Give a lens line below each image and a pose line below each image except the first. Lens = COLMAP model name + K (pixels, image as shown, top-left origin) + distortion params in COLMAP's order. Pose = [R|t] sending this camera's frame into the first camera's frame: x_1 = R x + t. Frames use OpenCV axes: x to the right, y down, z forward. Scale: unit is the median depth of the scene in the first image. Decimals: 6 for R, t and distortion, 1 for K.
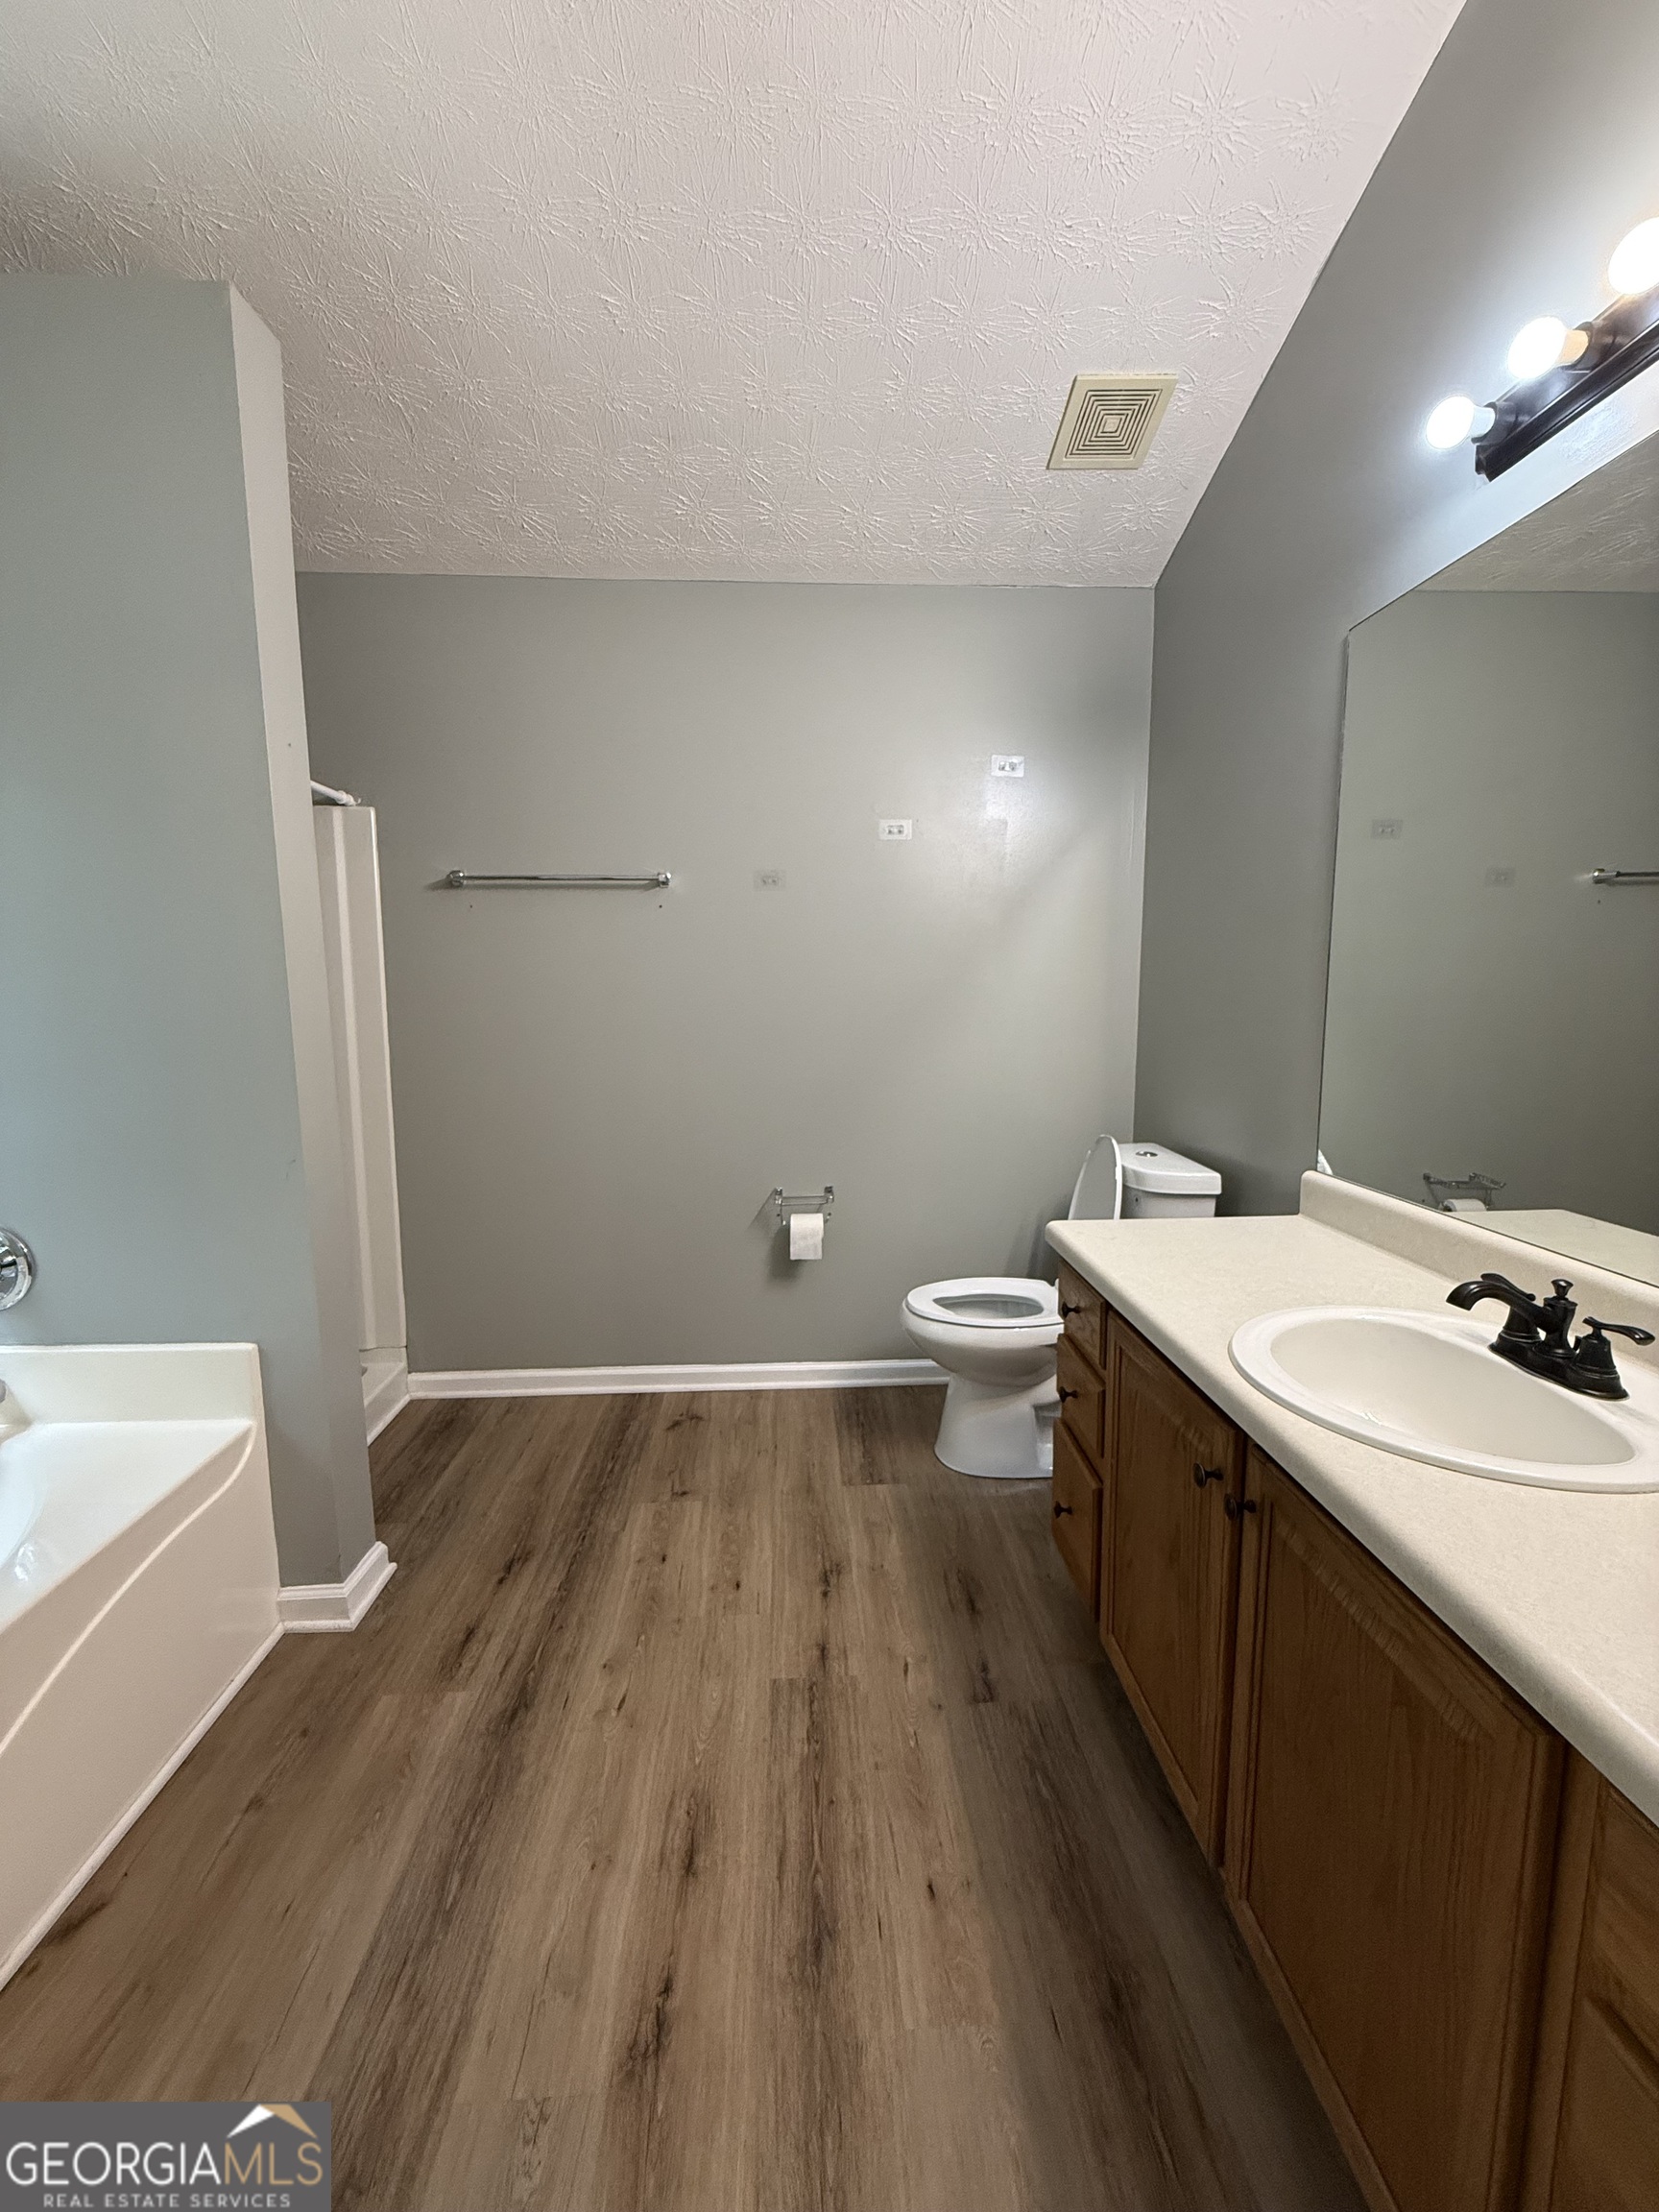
lens RADIAL K [[882.2, 0, 828.2], [0, 882.2, 1105.2], [0, 0, 1]] dist [0.000103, 0.000330]
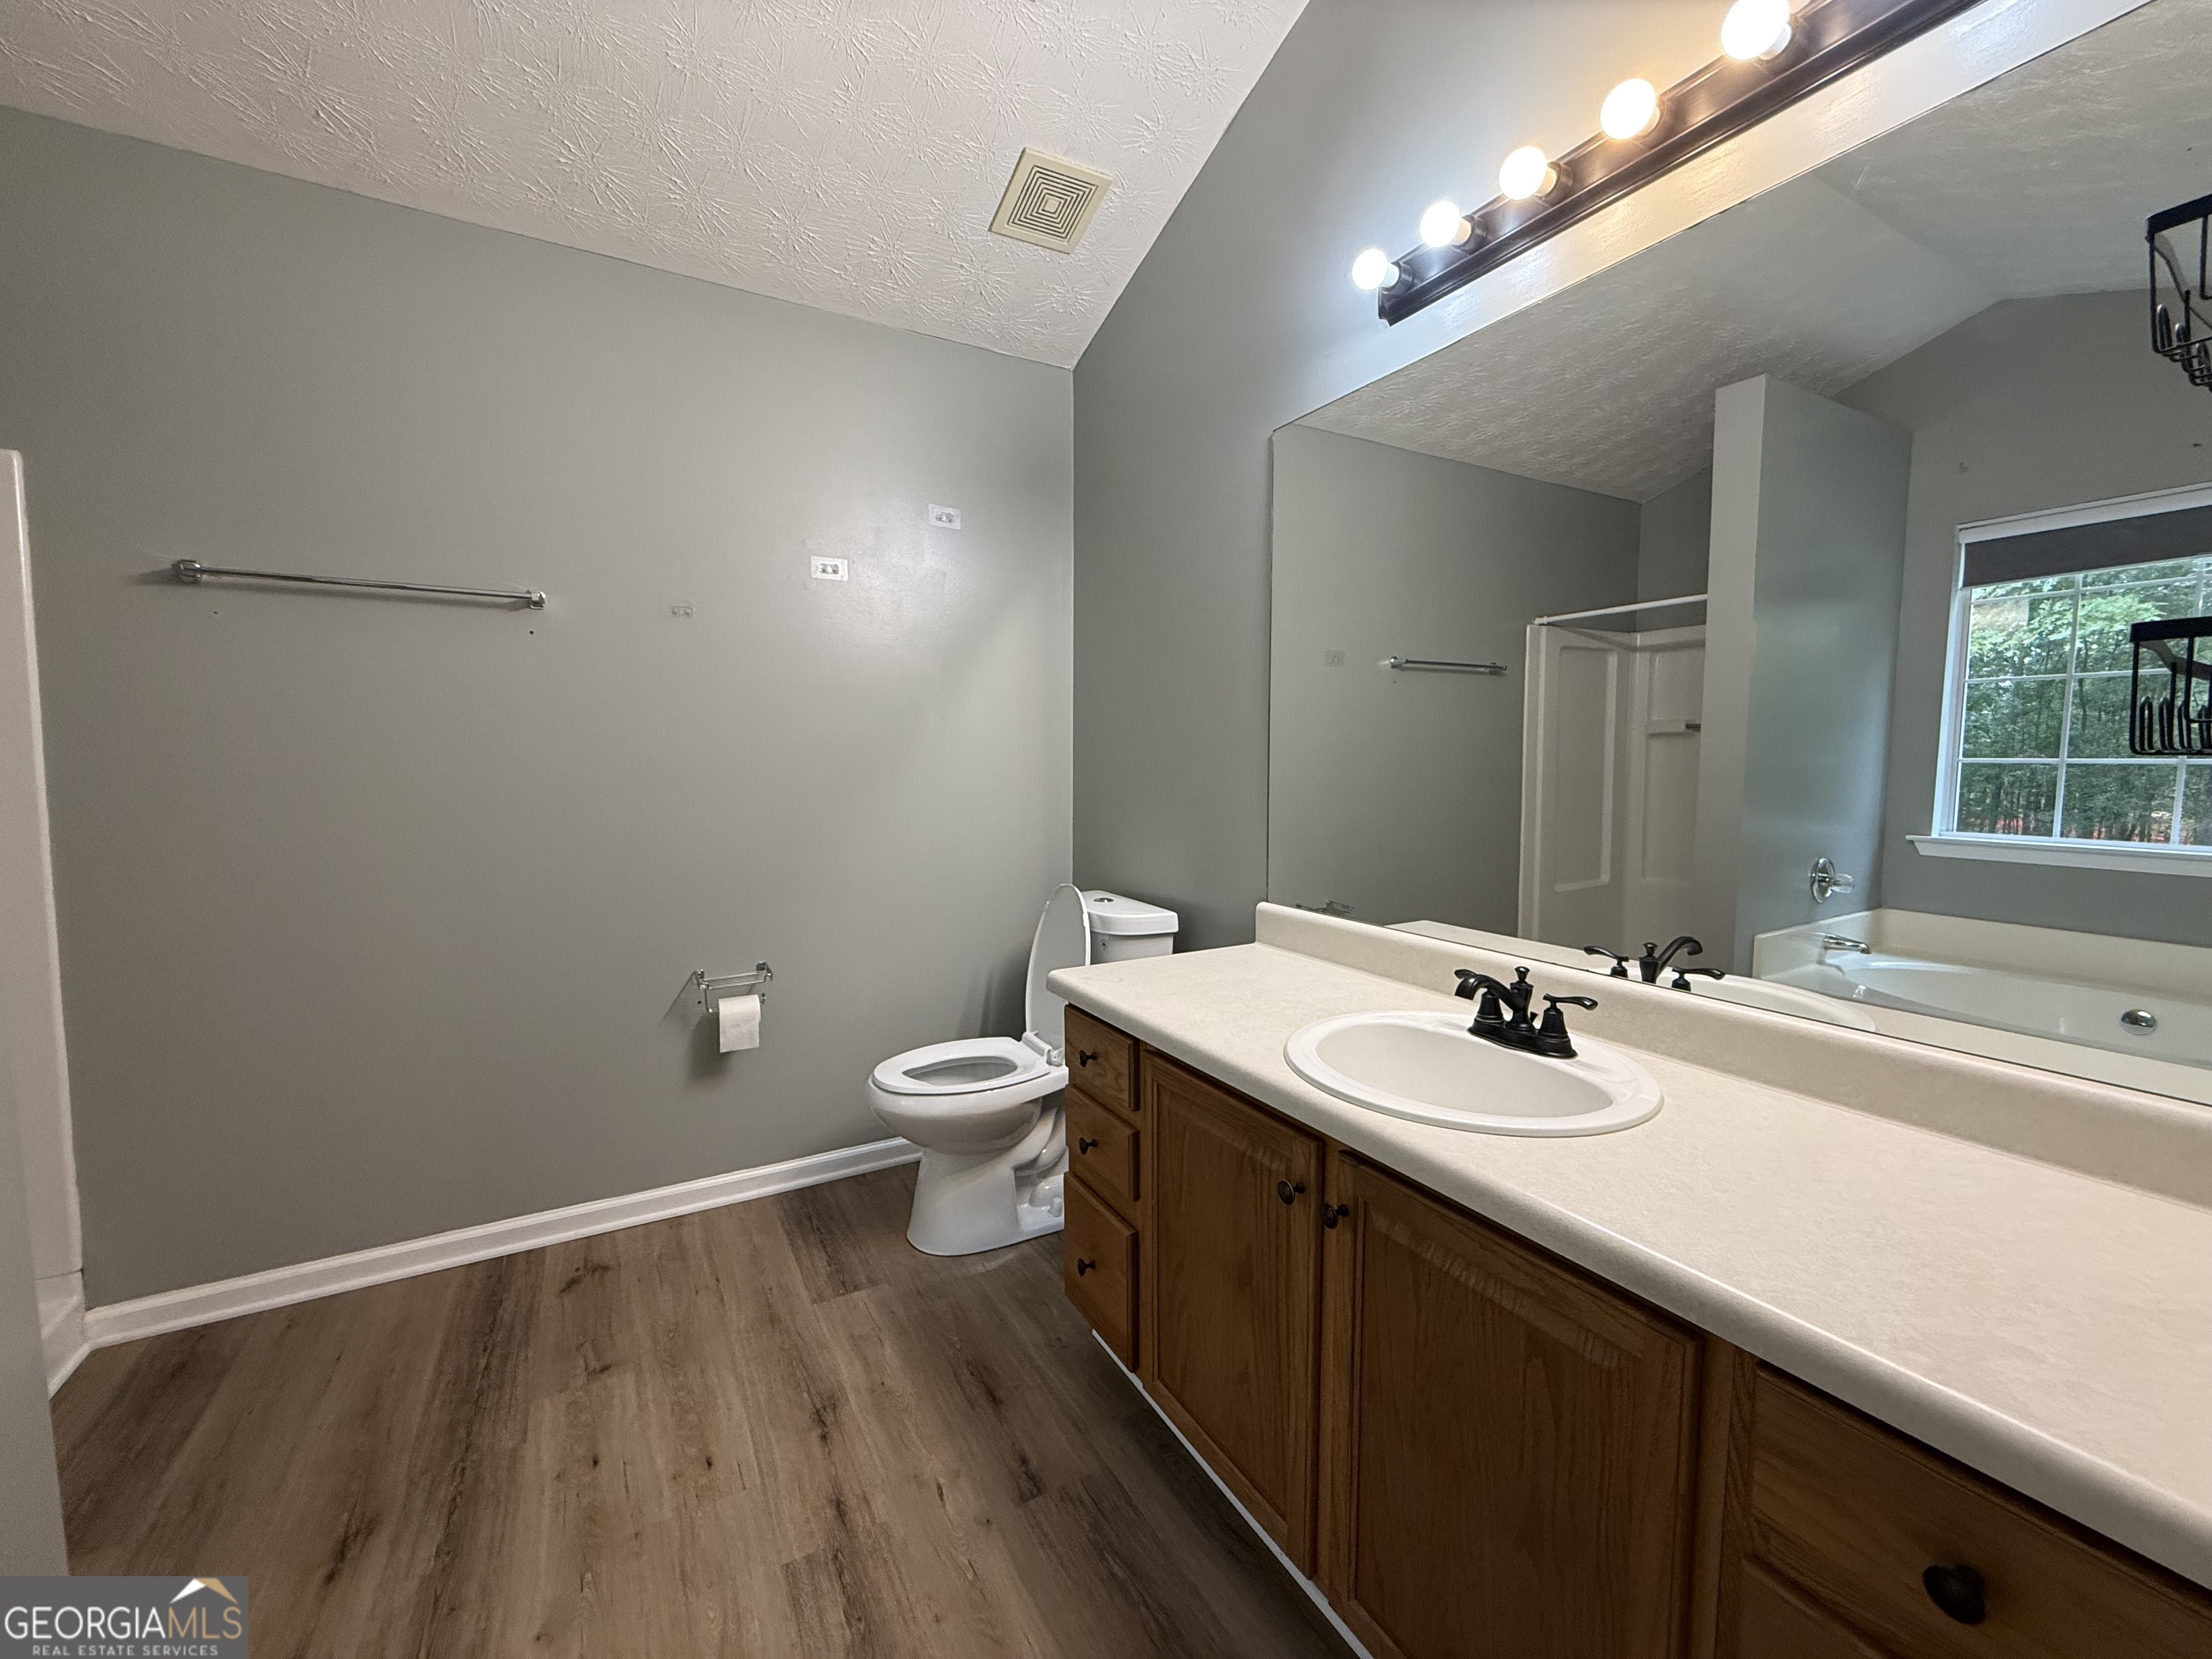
lens RADIAL K [[882.2, 0, 1107.6], [0, 882.2, 827.1], [0, 0, 1]] dist [0.000103, 0.000330]
pose [[0.894095, -0.027043, 0.447060, -0.118136], [0.049612, 0.998013, -0.038851, 0.012638], [-0.445121, 0.056915, 0.893660, 0.080598]]
